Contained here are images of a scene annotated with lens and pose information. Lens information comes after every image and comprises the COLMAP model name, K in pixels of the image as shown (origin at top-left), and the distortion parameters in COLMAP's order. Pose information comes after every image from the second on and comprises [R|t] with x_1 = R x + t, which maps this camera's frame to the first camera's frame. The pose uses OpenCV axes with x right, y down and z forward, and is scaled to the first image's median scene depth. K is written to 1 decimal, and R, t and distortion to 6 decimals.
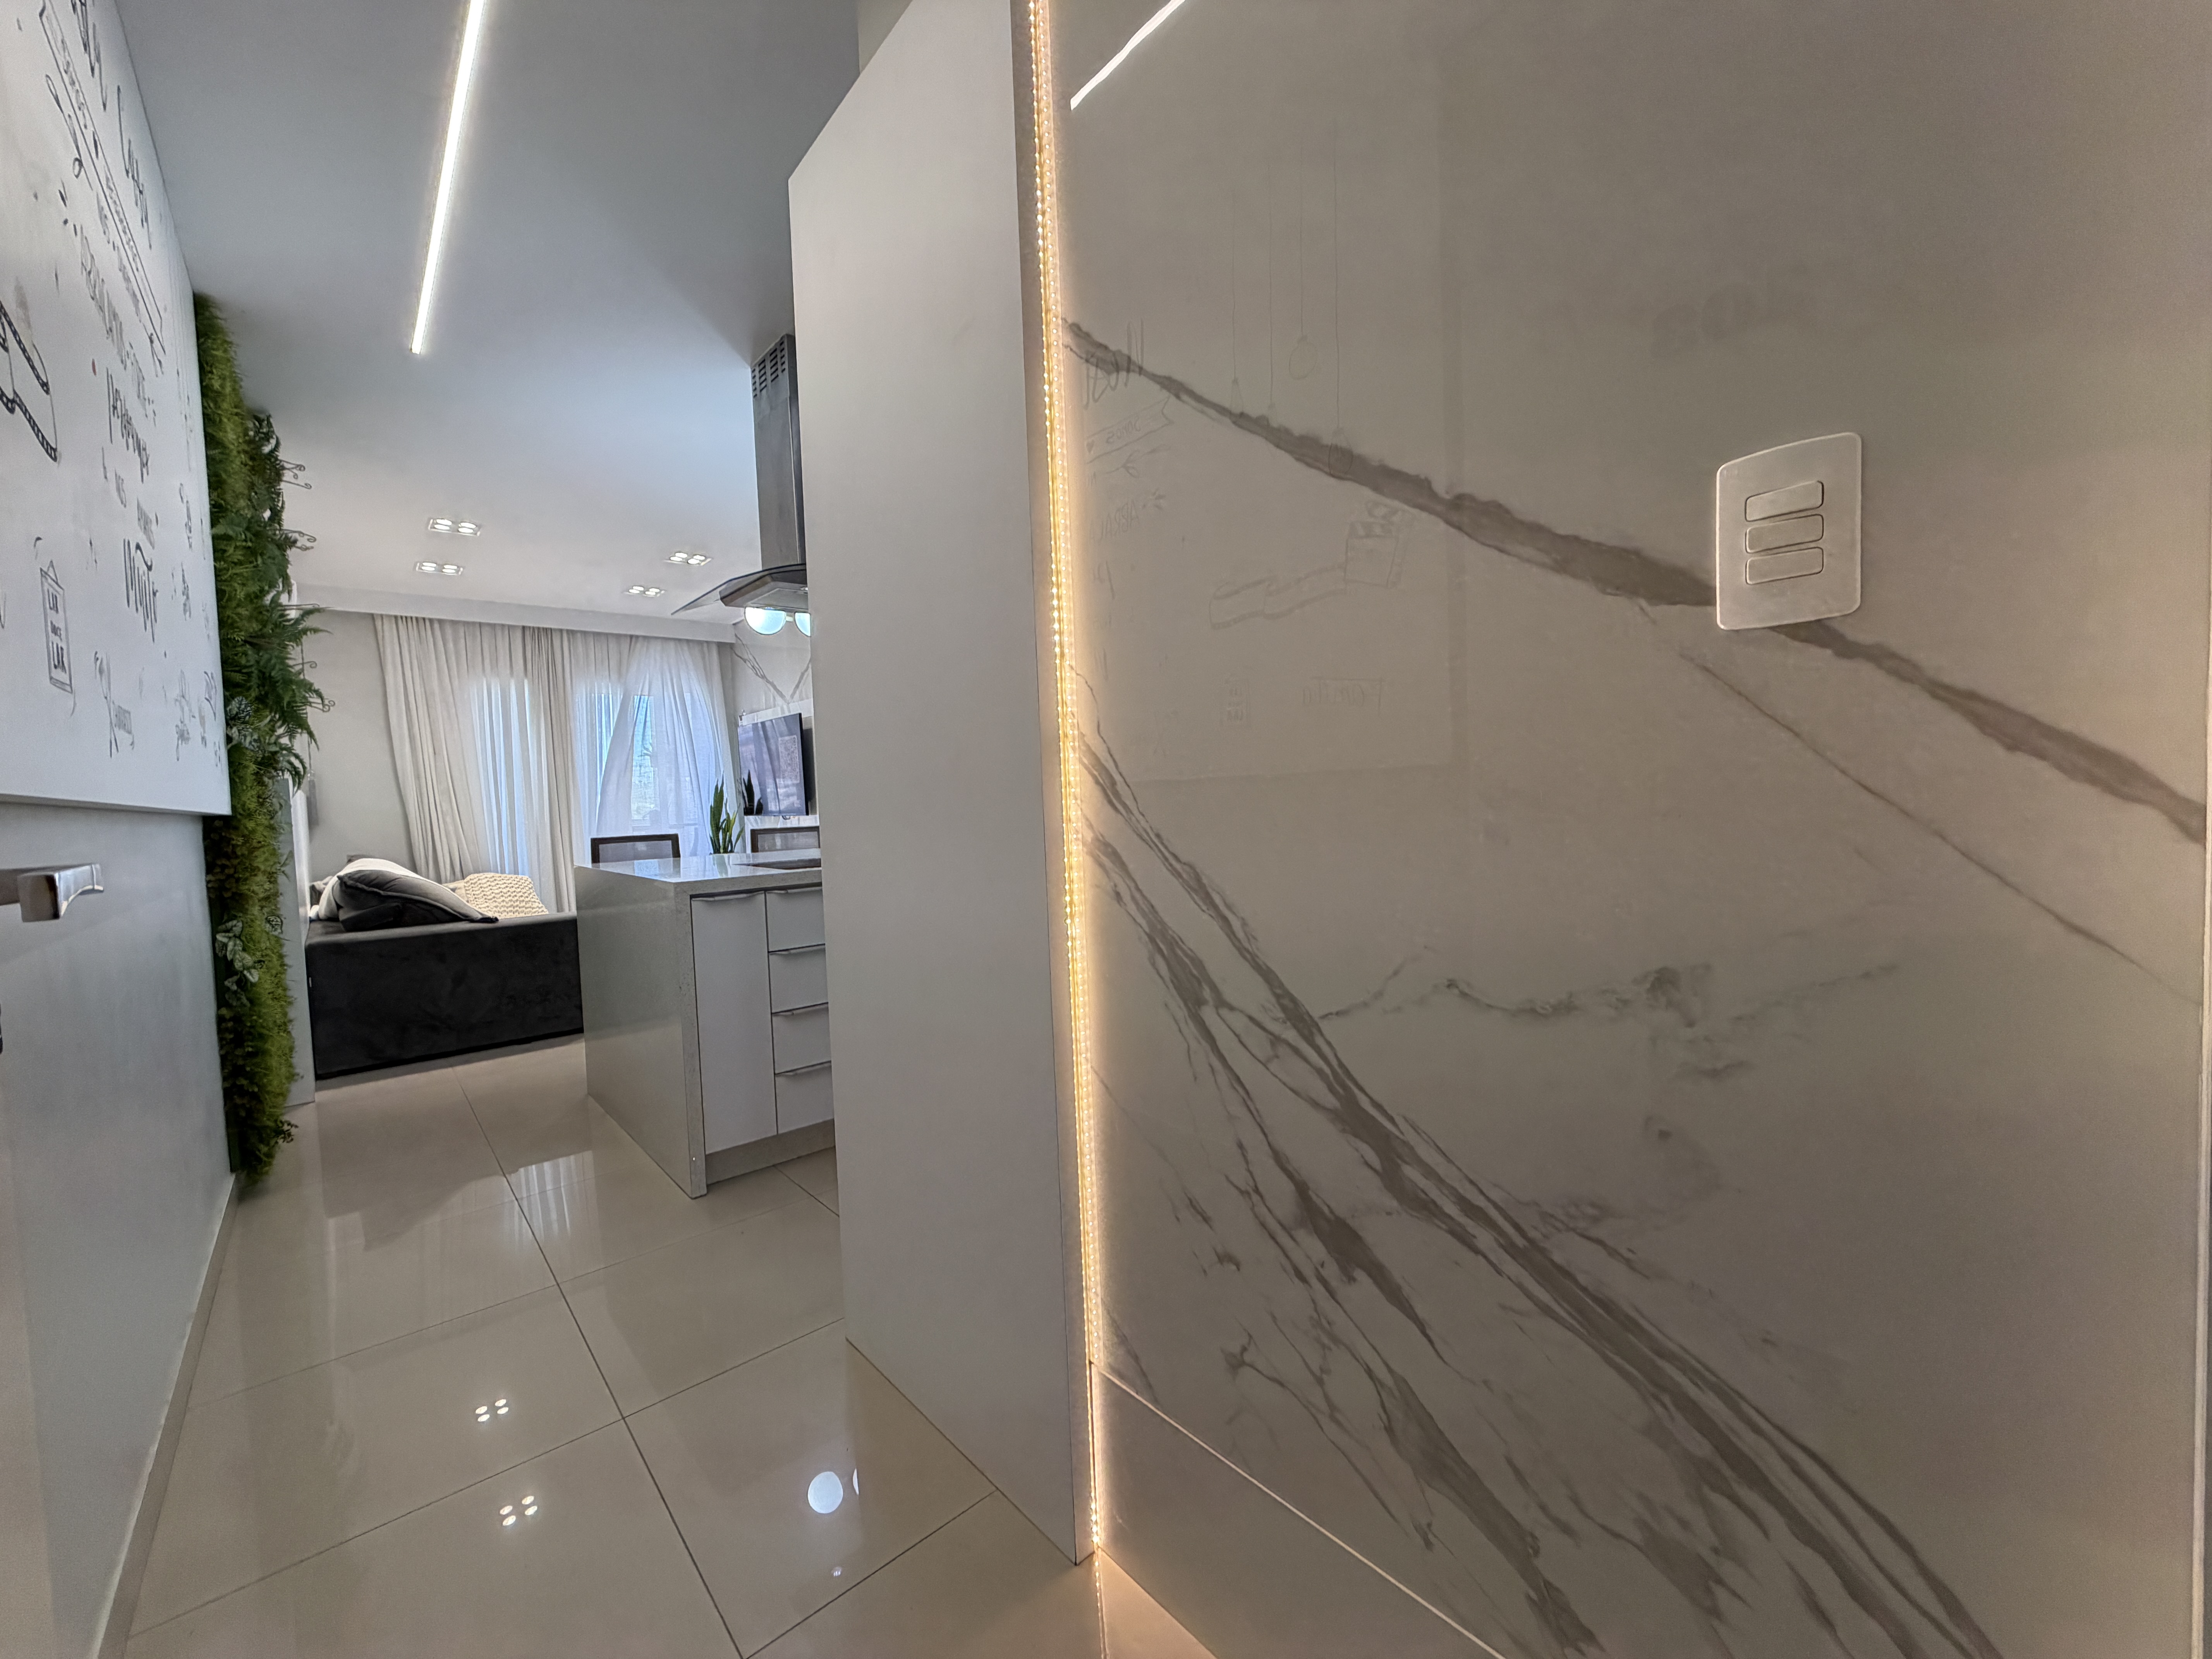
lens RADIAL K [[877.7, 0, 1106.0], [0, 877.7, 829.5], [0, 0, 1]] dist [0.001328, -0.000095]
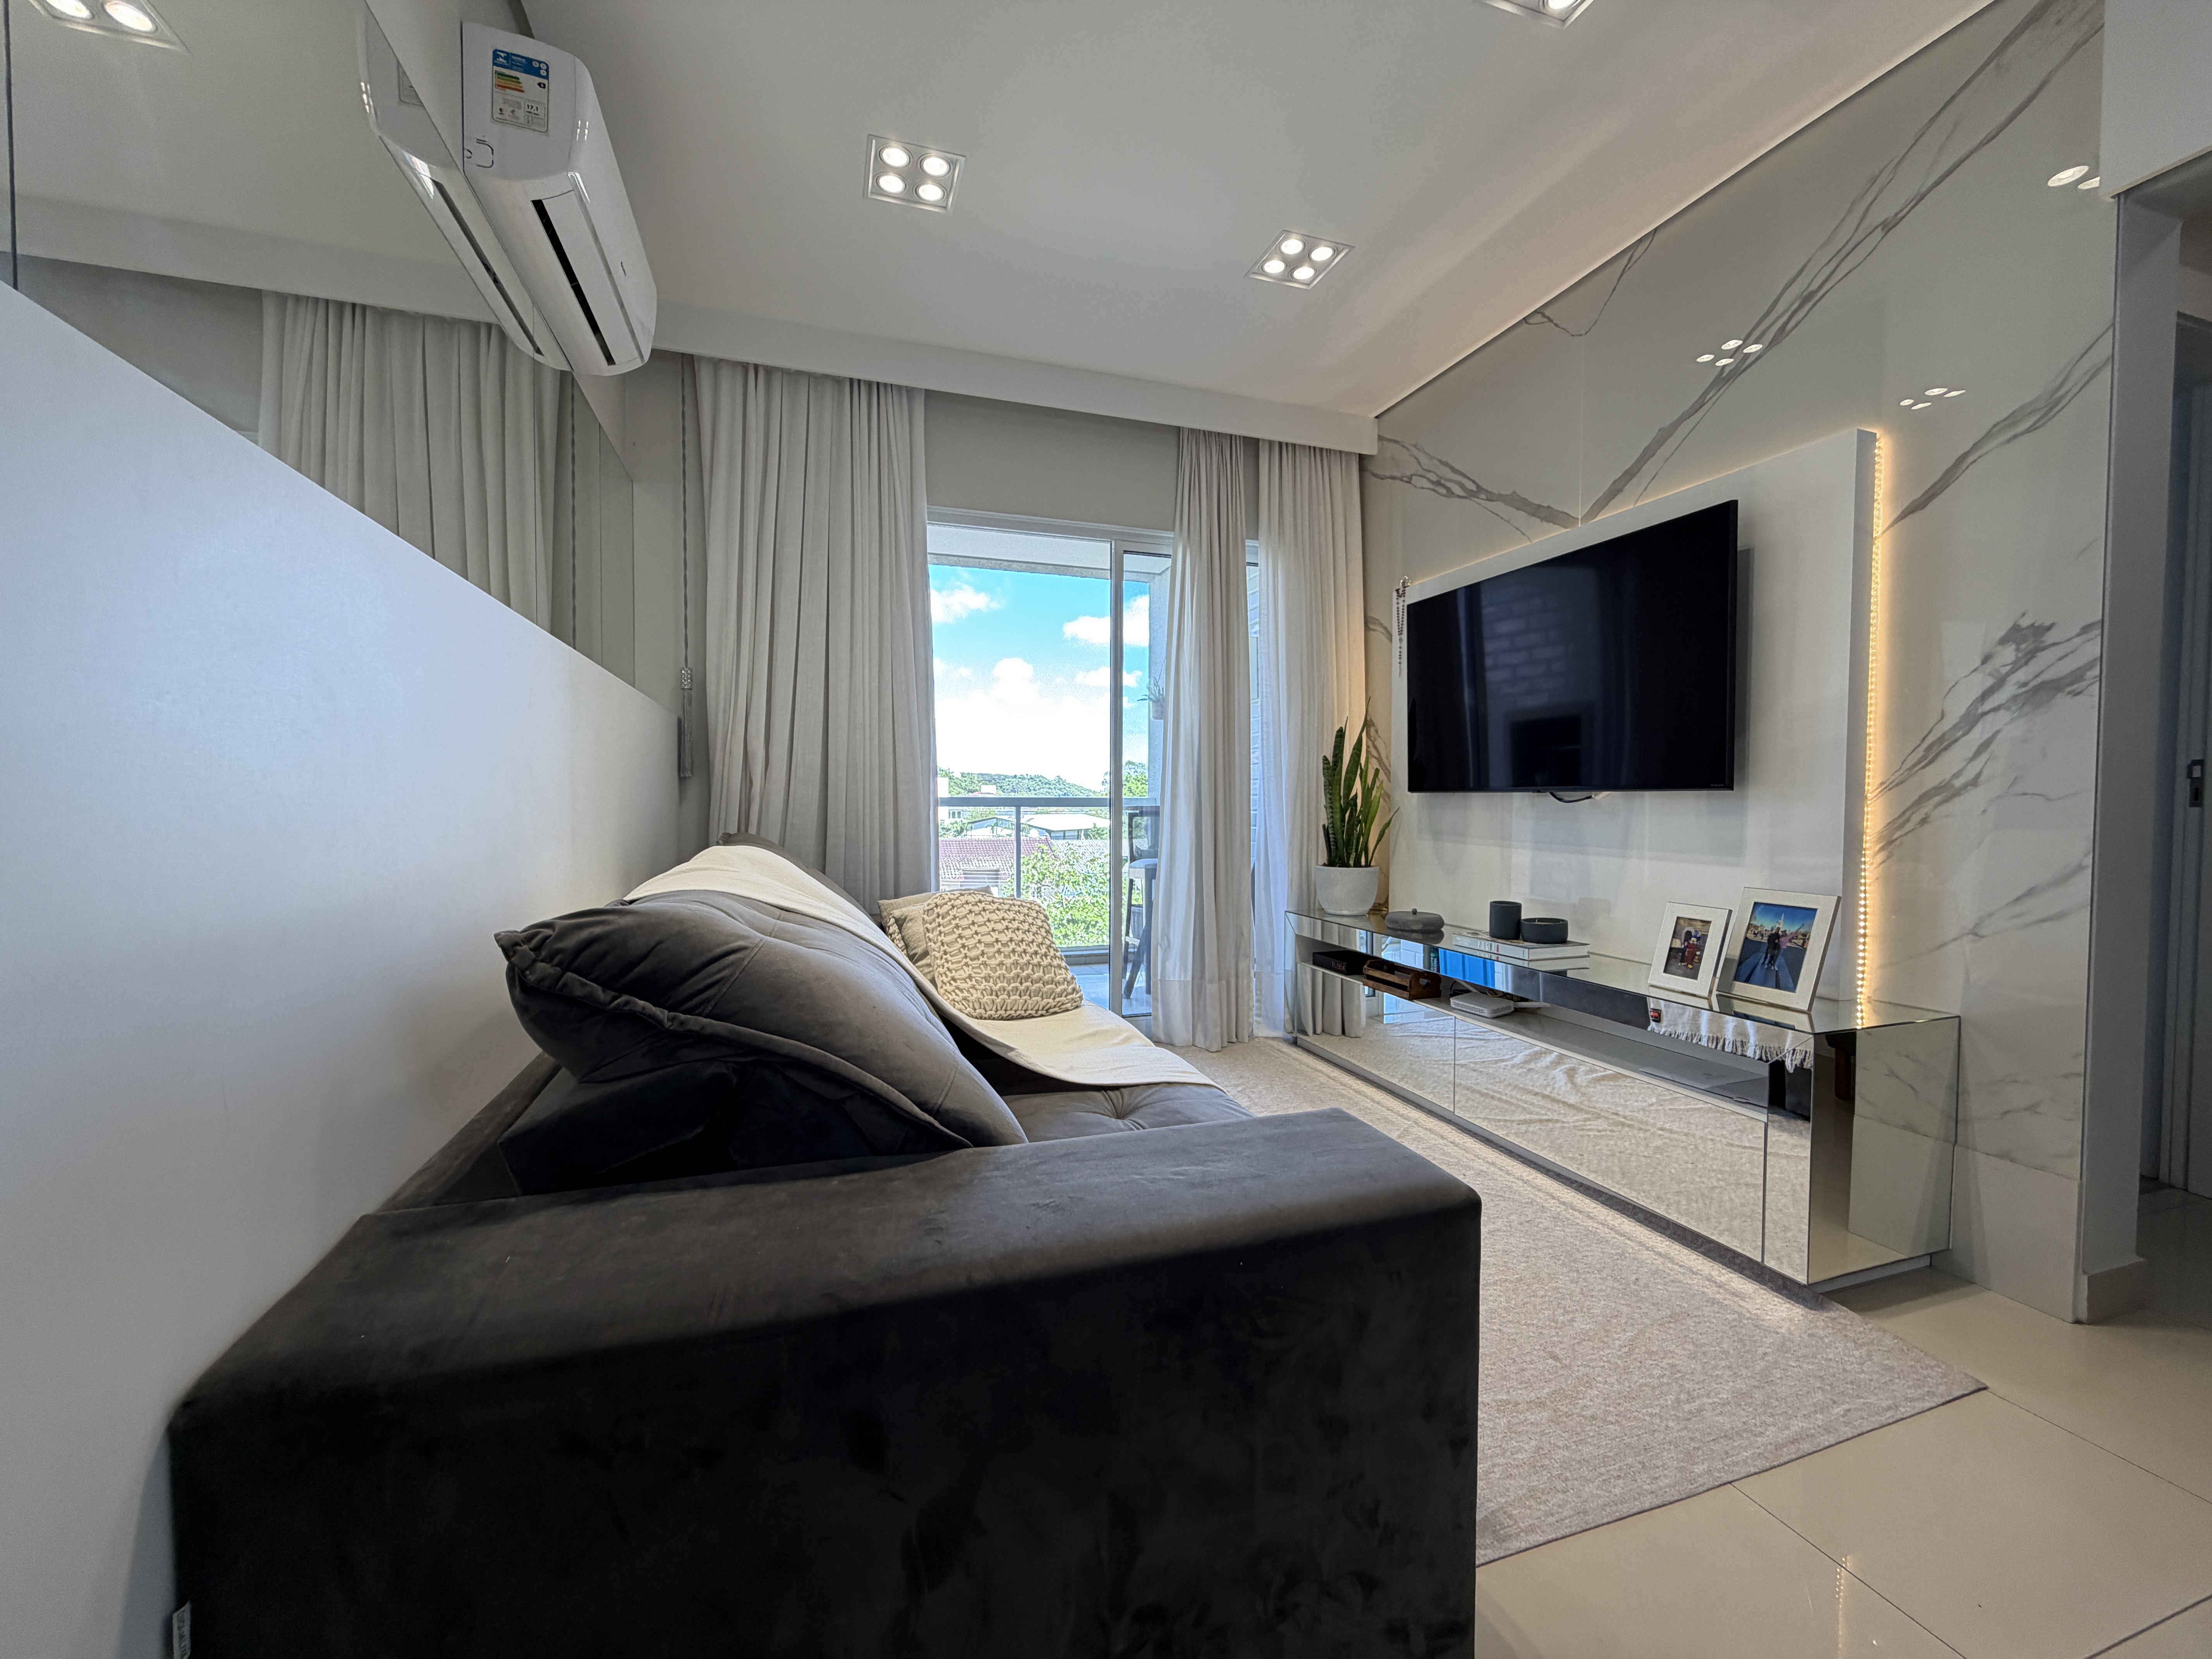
lens RADIAL K [[877.7, 0, 1106.0], [0, 877.7, 829.5], [0, 0, 1]] dist [0.001328, -0.000095]
pose [[0.919779, 0.052786, -0.388869, -0.638221], [-0.056403, 0.998406, 0.002118, 0.017925], [0.388361, 0.019986, 0.921290, 0.838256]]
